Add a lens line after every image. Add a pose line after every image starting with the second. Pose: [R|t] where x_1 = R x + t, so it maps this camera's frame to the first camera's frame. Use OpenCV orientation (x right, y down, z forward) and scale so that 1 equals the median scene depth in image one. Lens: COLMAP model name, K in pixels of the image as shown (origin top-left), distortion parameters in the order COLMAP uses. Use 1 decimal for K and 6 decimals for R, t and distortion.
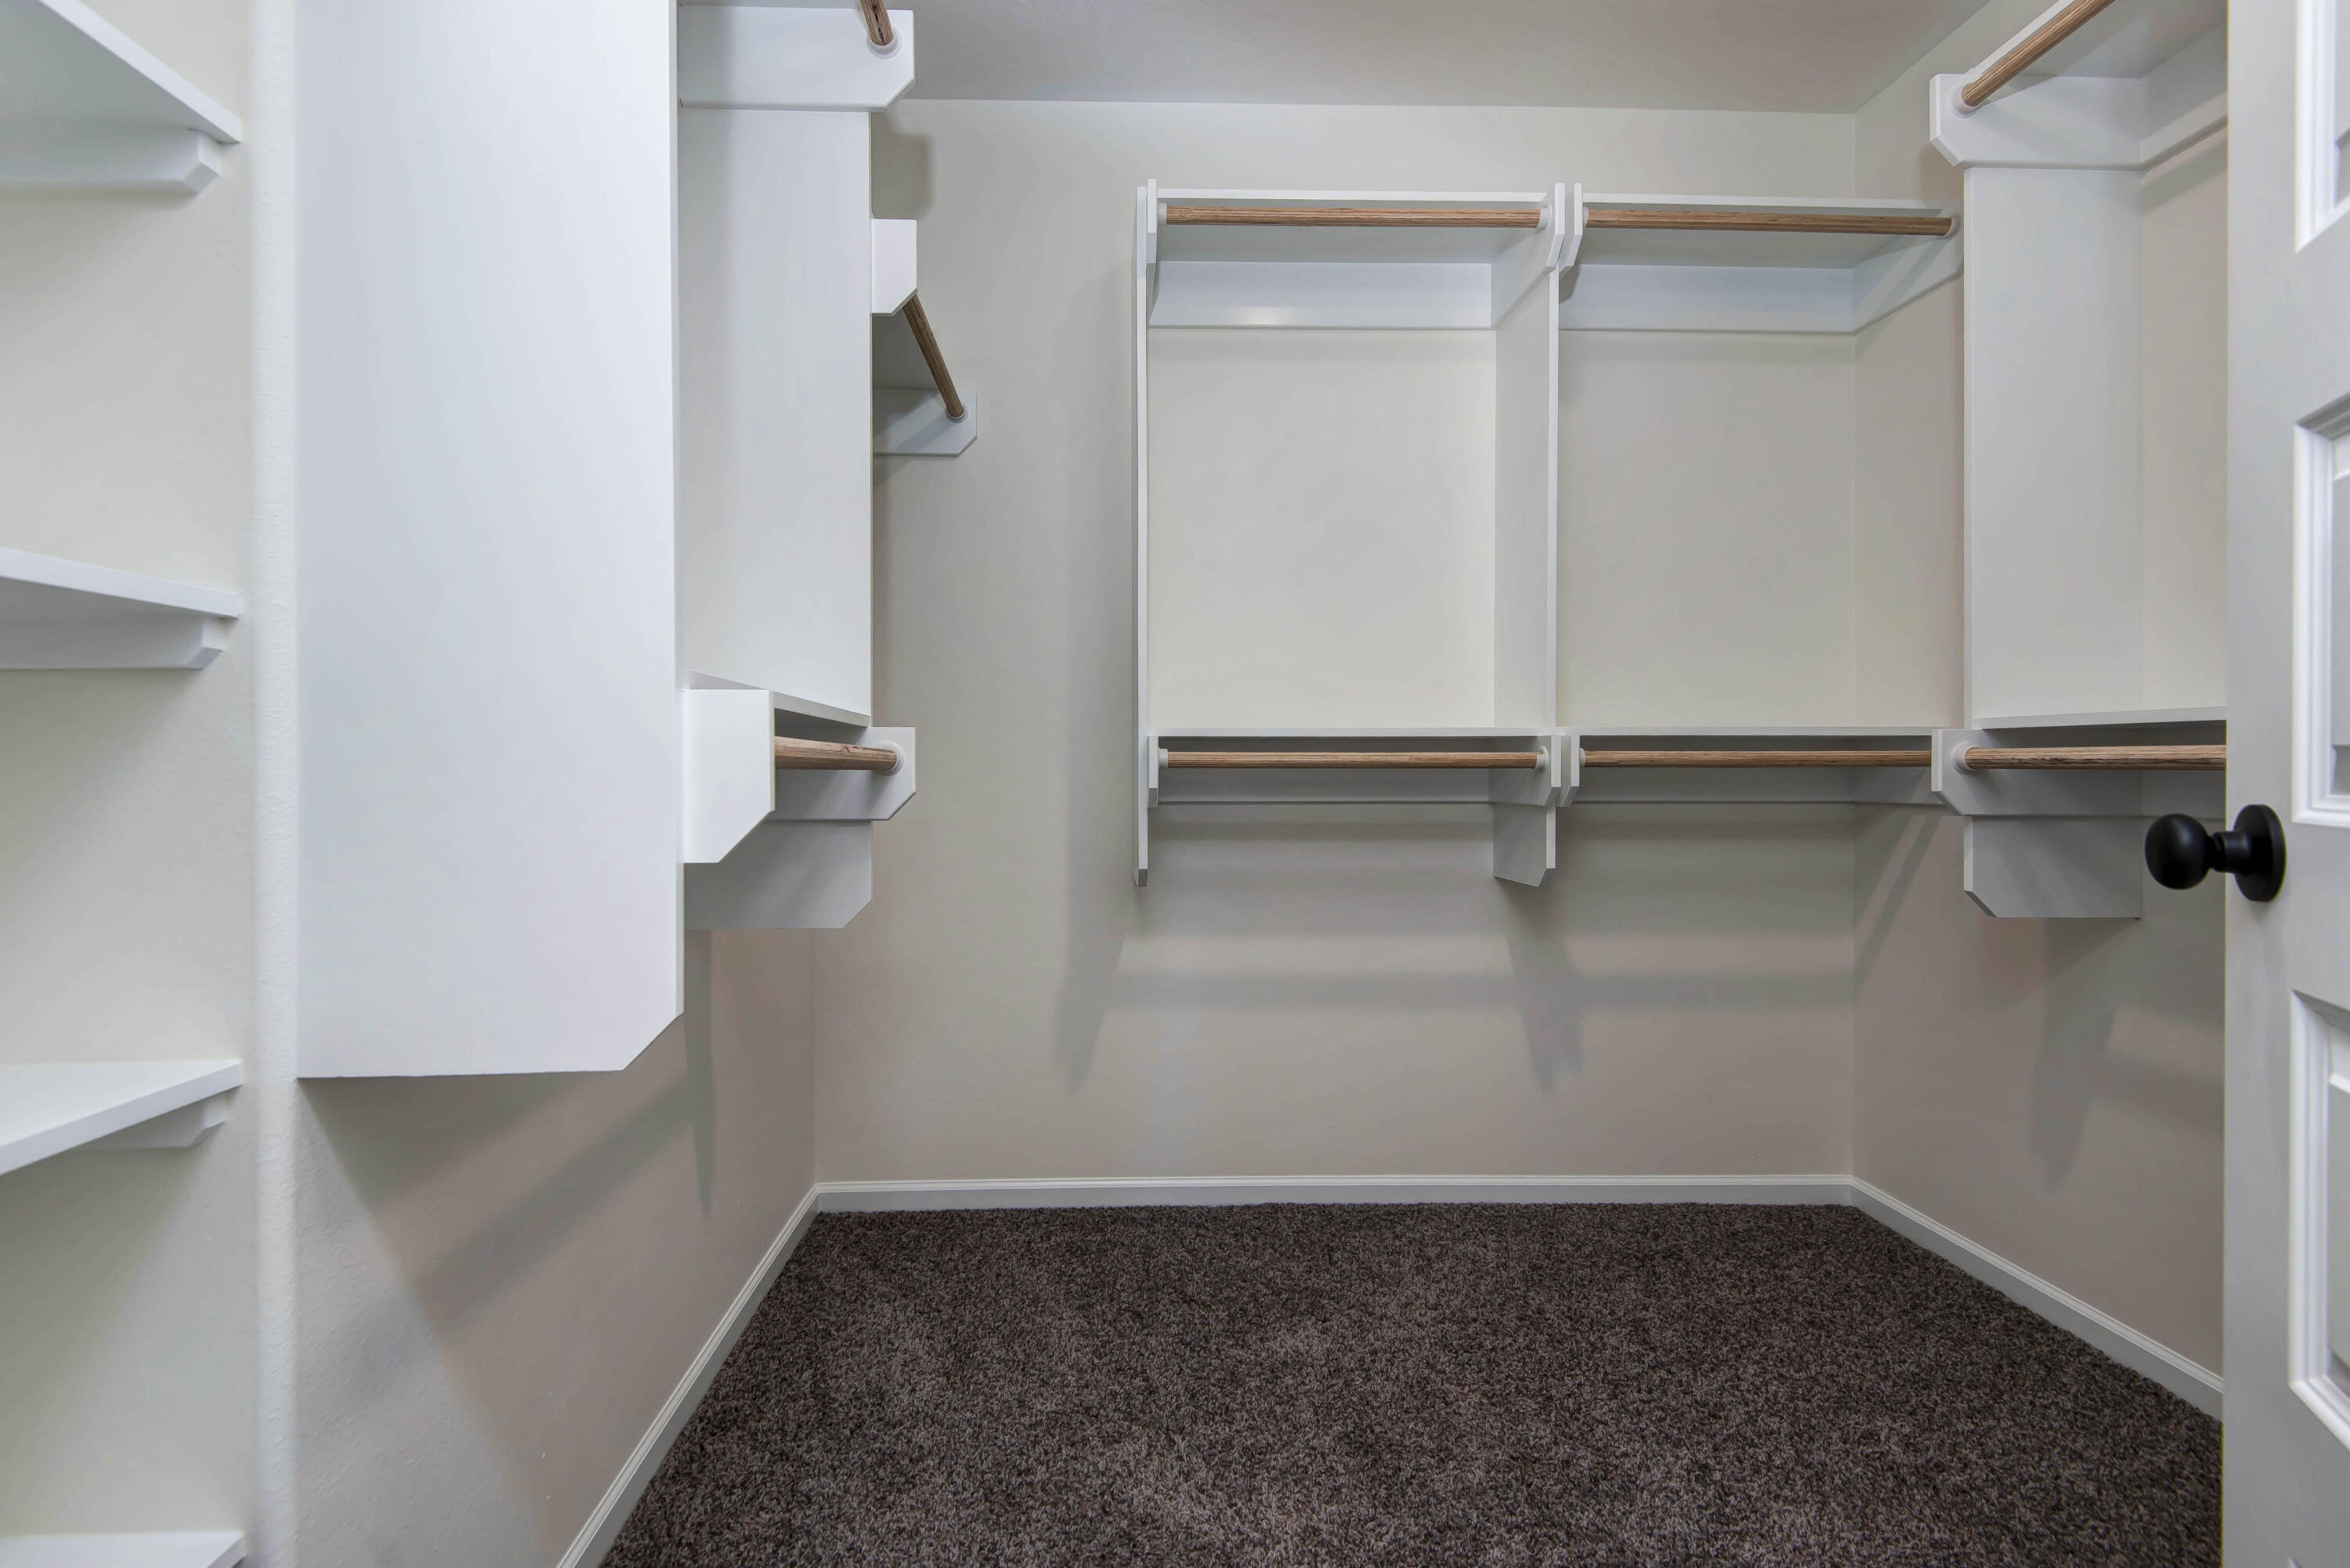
lens RADIAL K [[1131.3, 0, 1167.9], [0, 1131.3, 769.5], [0, 0, 1]] dist [-0.000091, -0.000257]
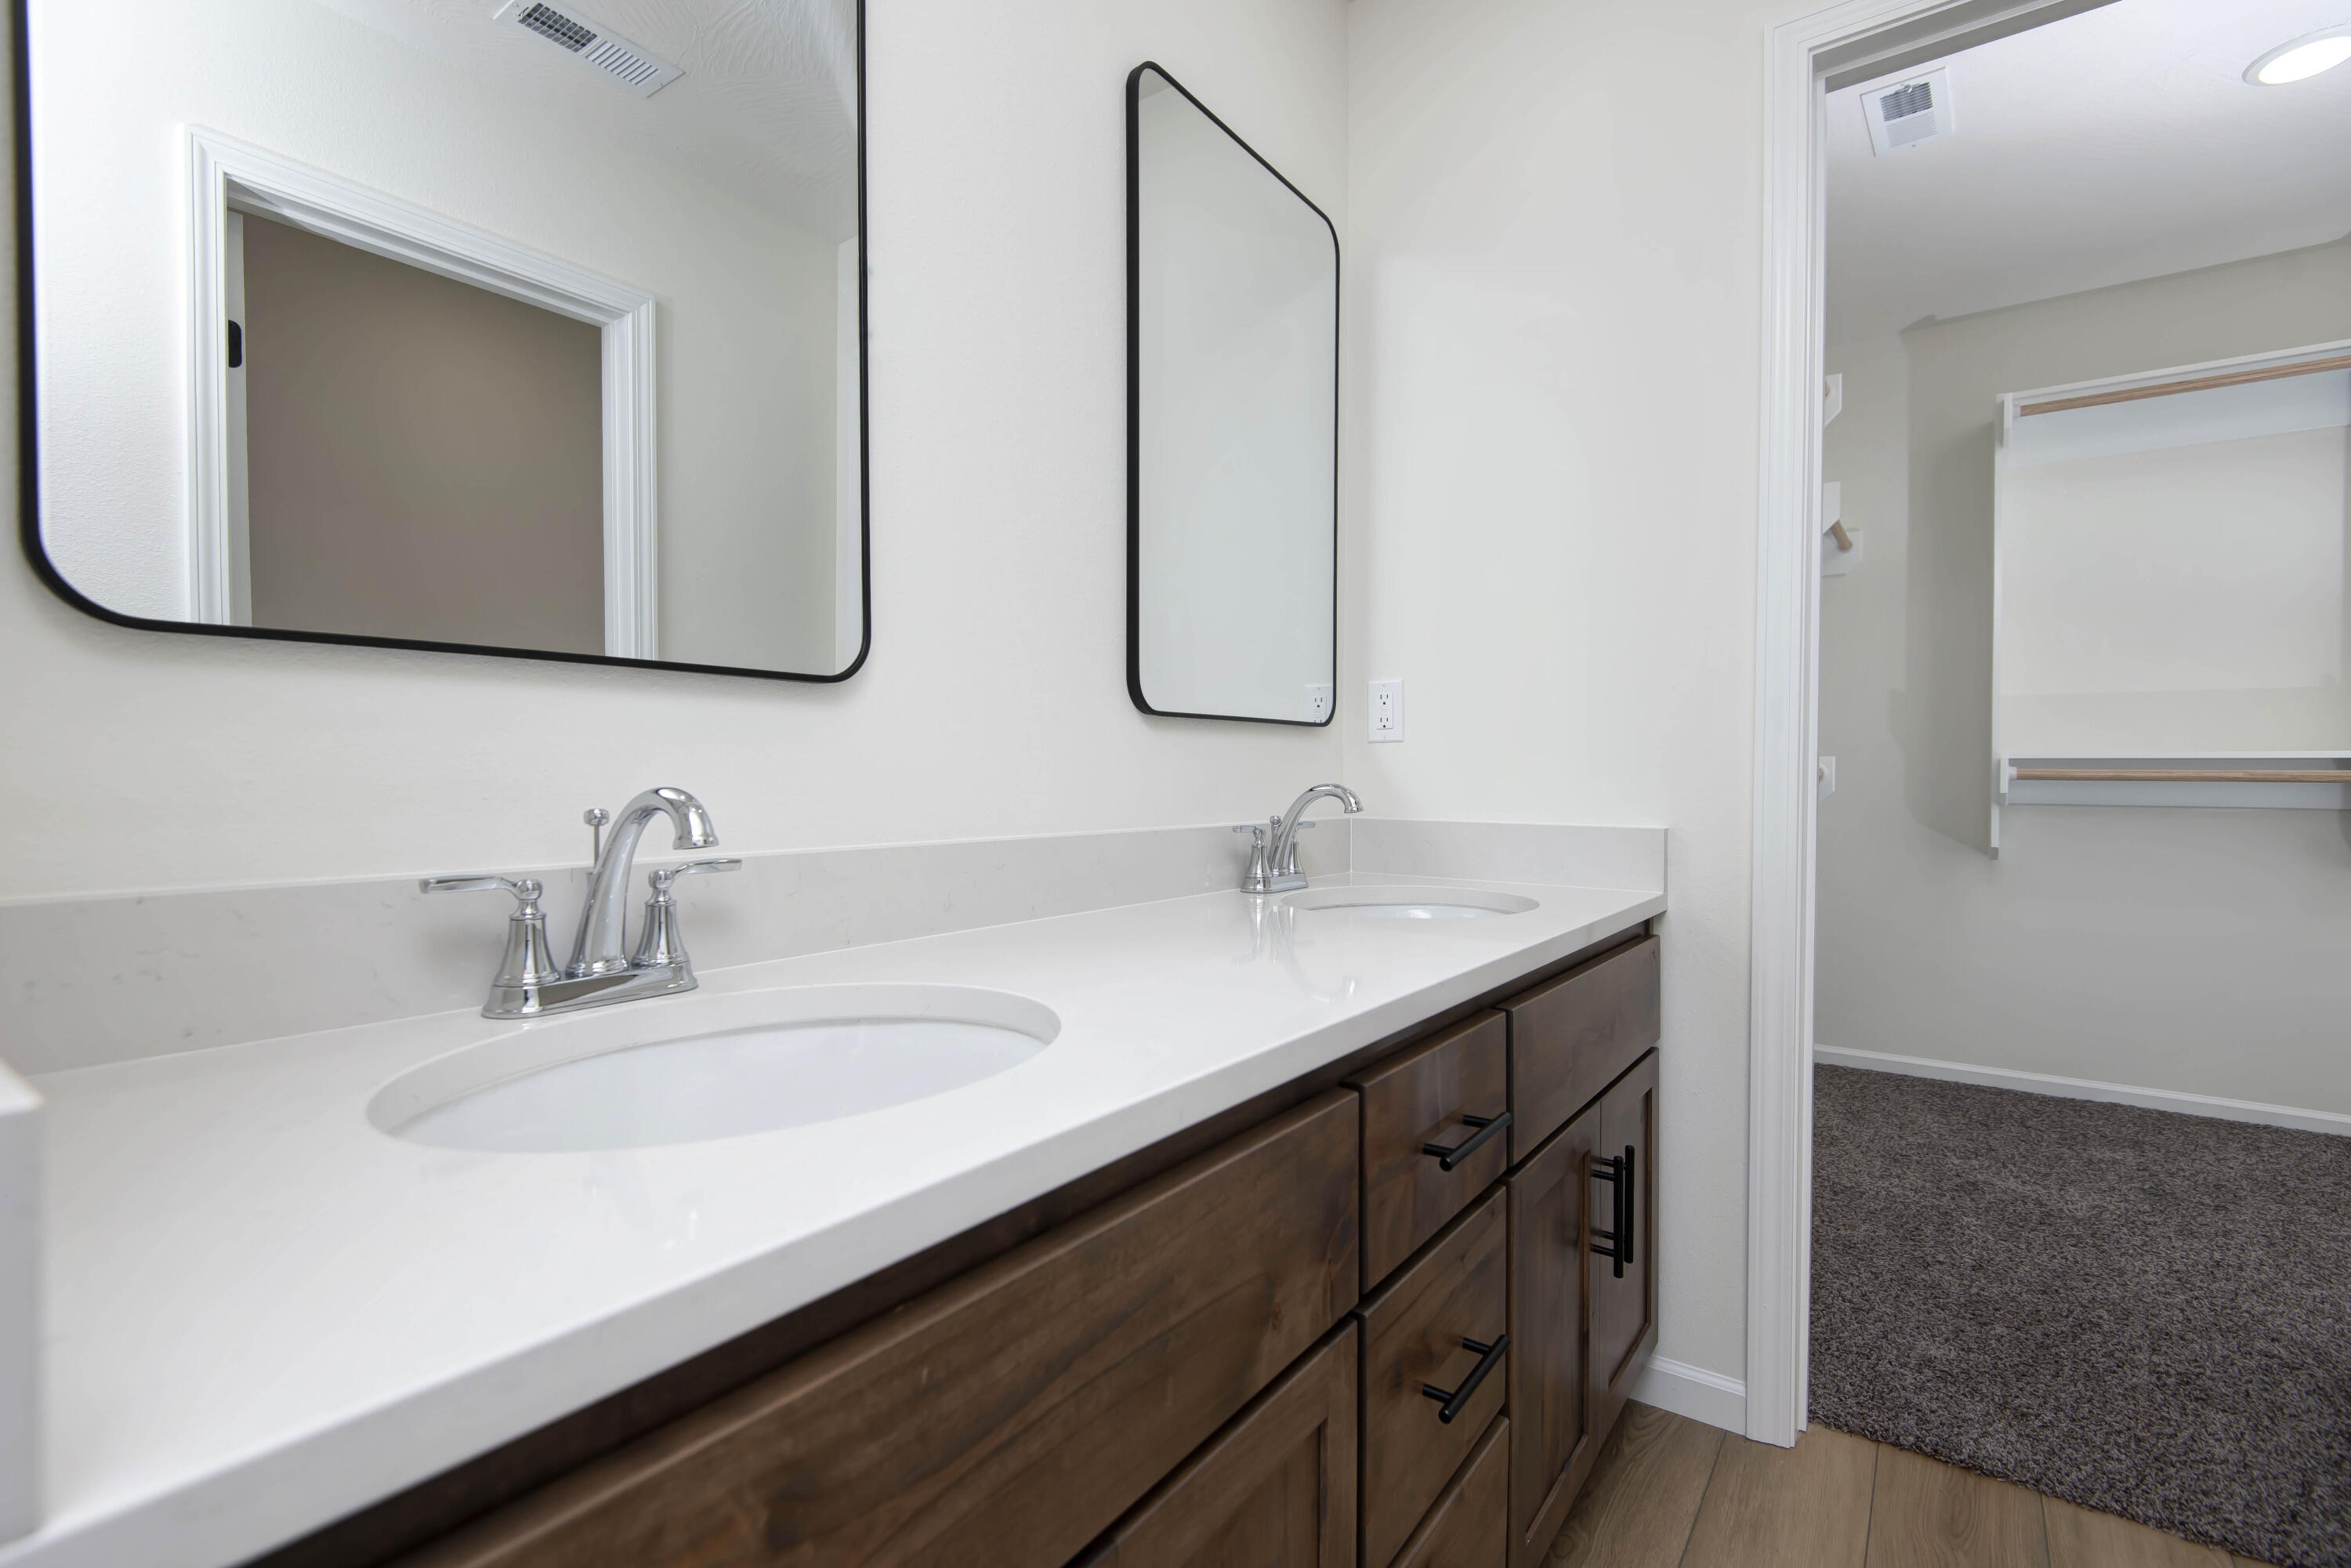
lens RADIAL K [[1131.8, 0, 1119.2], [0, 1131.8, 768.0], [0, 0, 1]] dist [-0.000091, -0.000257]
pose [[0.766663, 0.009448, -0.641980, 0.057882], [-0.017391, 0.999830, -0.006054, 0.015237], [0.641814, 0.015806, 0.766697, -1.024379]]
